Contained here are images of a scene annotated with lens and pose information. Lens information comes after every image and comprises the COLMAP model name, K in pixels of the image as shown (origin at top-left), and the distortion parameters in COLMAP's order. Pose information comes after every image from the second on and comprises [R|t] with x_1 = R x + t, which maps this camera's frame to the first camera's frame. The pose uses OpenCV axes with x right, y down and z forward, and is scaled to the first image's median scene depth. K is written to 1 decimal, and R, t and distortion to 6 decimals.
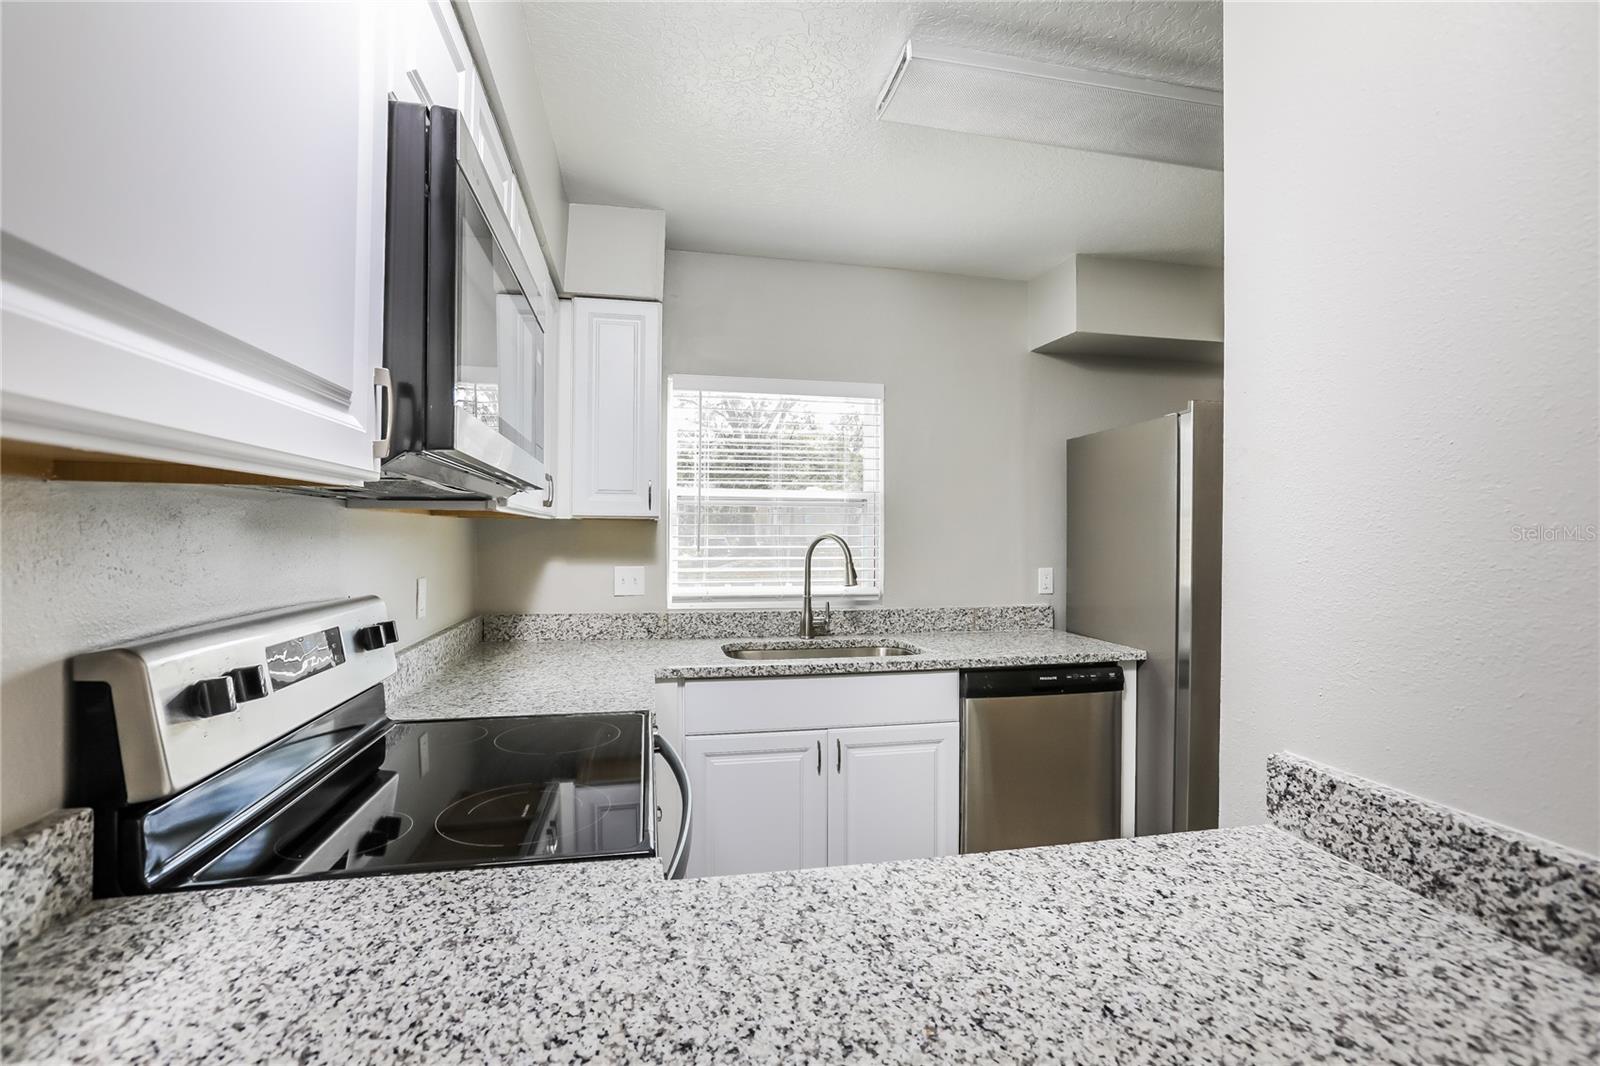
lens RADIAL K [[725.3, 0, 800.0], [0, 725.3, 533.0], [0, 0, 1]] dist [-0.002469, 0.000487]
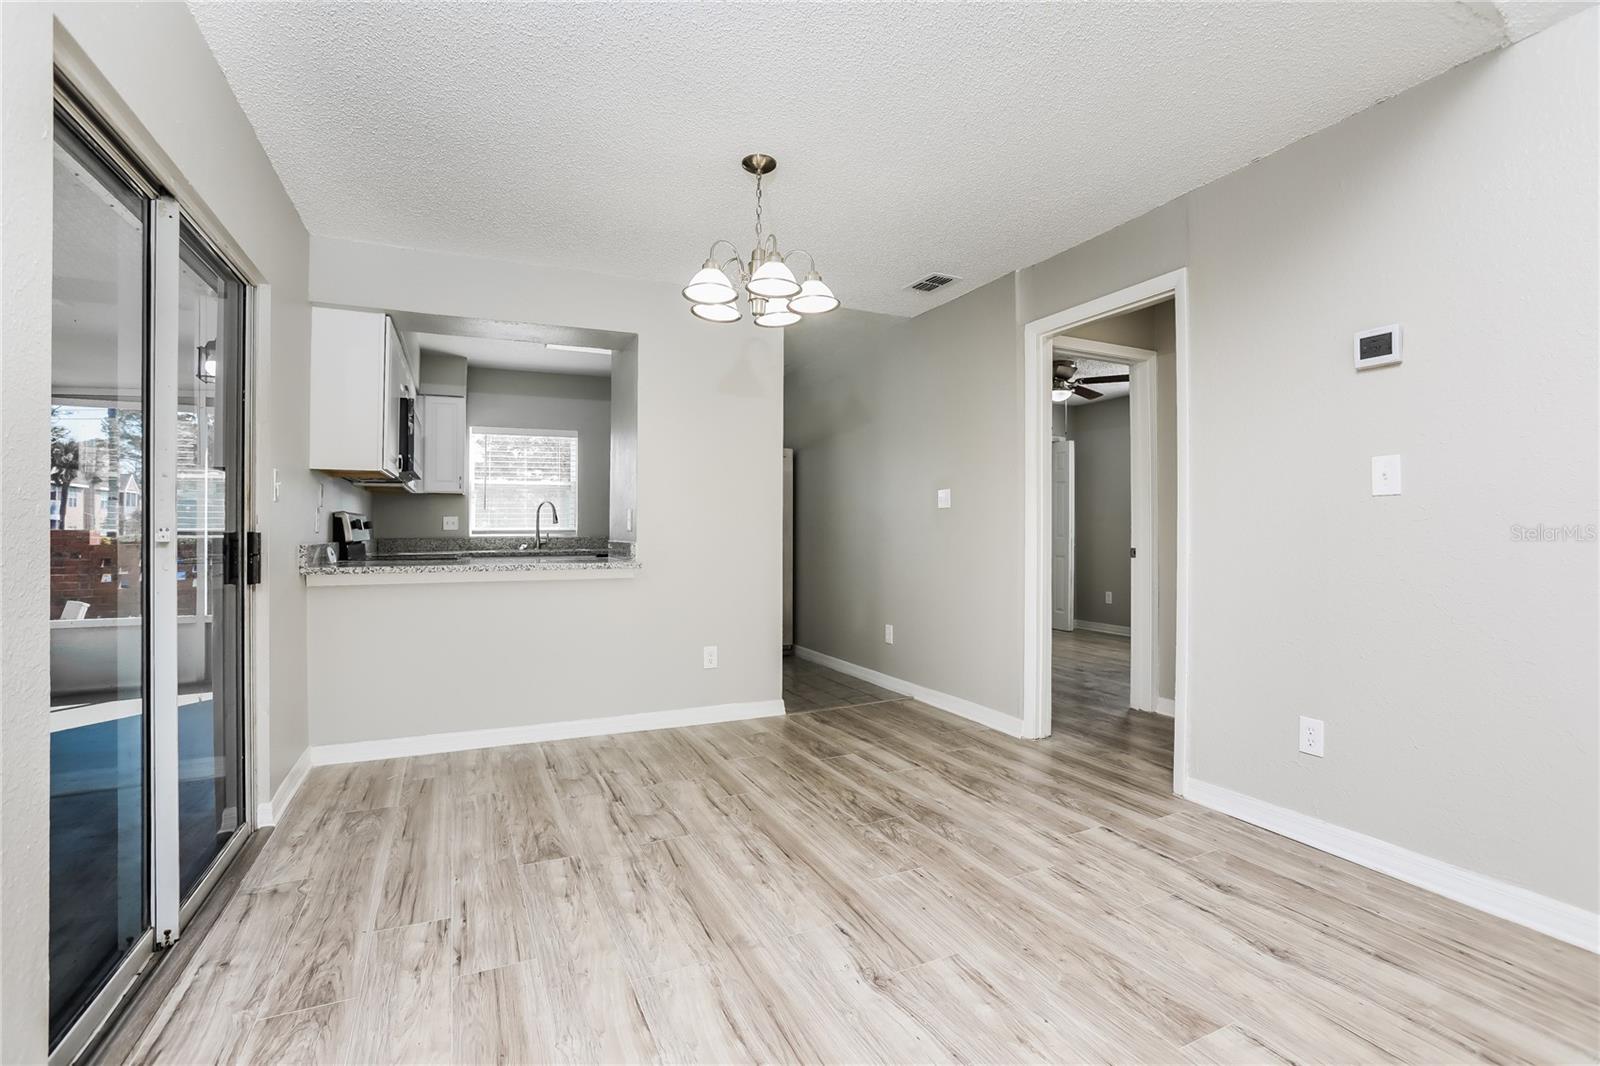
lens RADIAL K [[725.3, 0, 800.0], [0, 725.3, 533.0], [0, 0, 1]] dist [-0.002469, 0.000487]
pose [[0.974550, -0.005756, 0.224095, 0.302791], [0.005389, 0.999983, 0.002248, 0.095717], [-0.224105, -0.000983, 0.974565, -1.369372]]
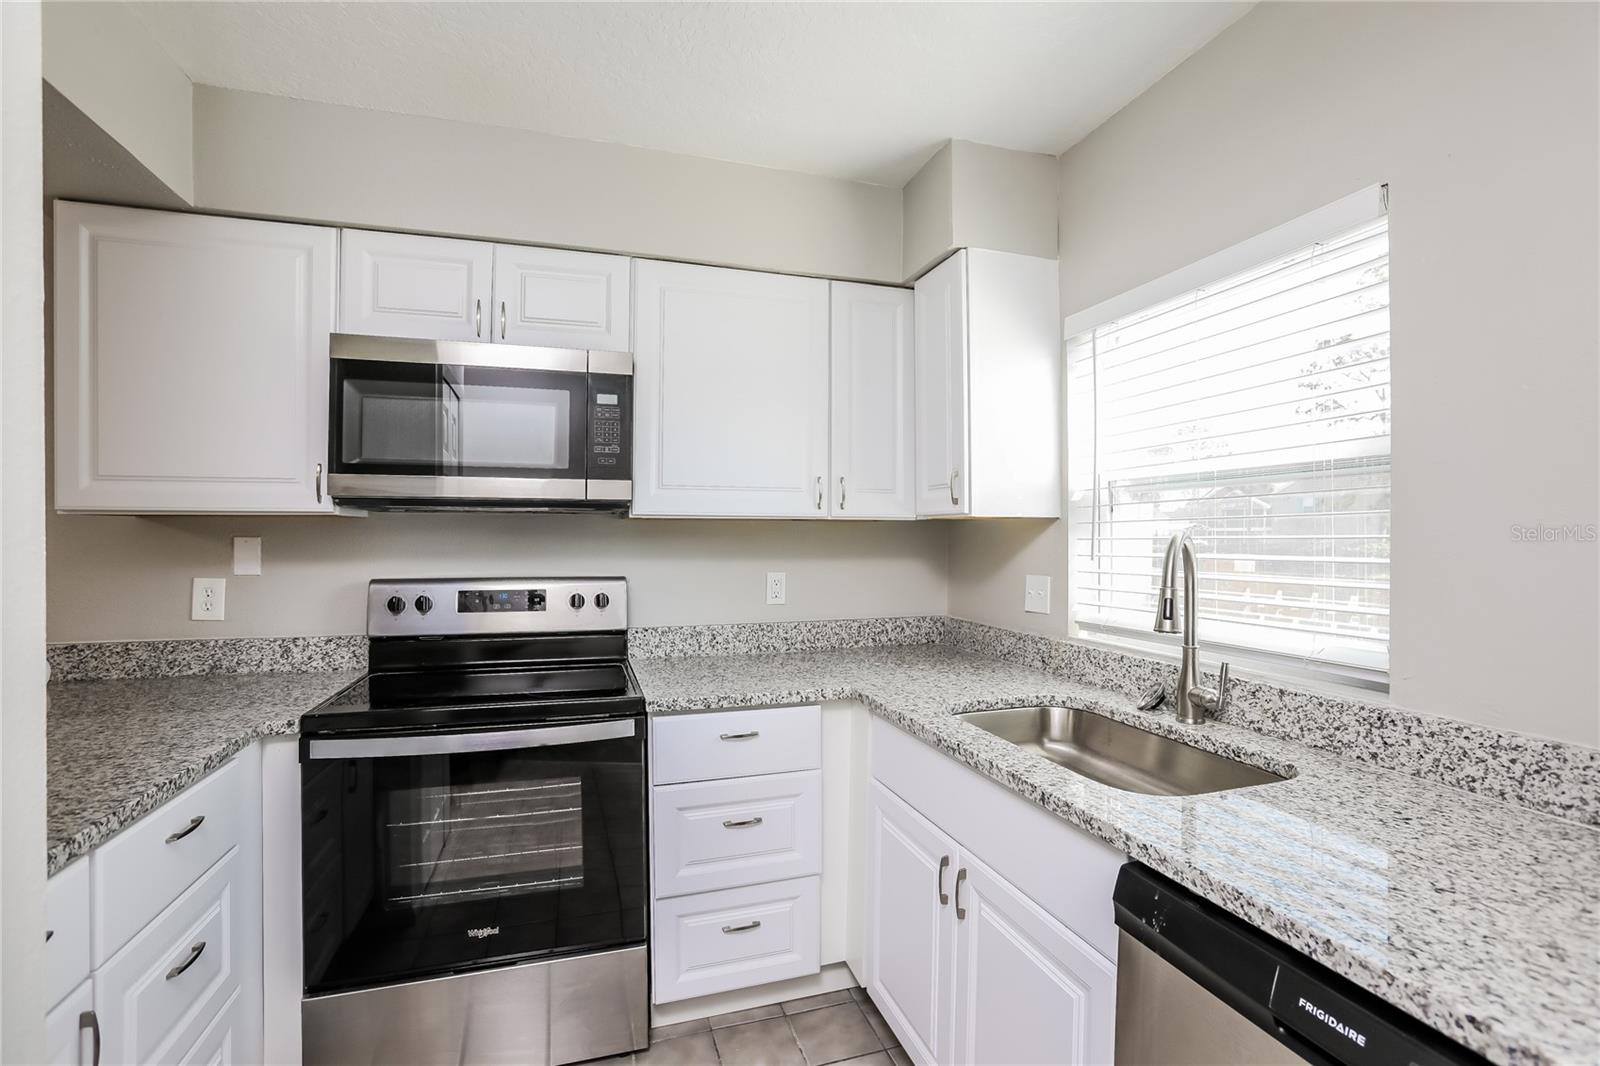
lens RADIAL K [[725.3, 0, 800.0], [0, 725.3, 533.0], [0, 0, 1]] dist [-0.002469, 0.000487]
pose [[0.096071, -0.015861, -0.995248, 0.526601], [0.005642, 0.999866, -0.015390, 0.009991], [0.995358, -0.004137, 0.096148, 0.661028]]
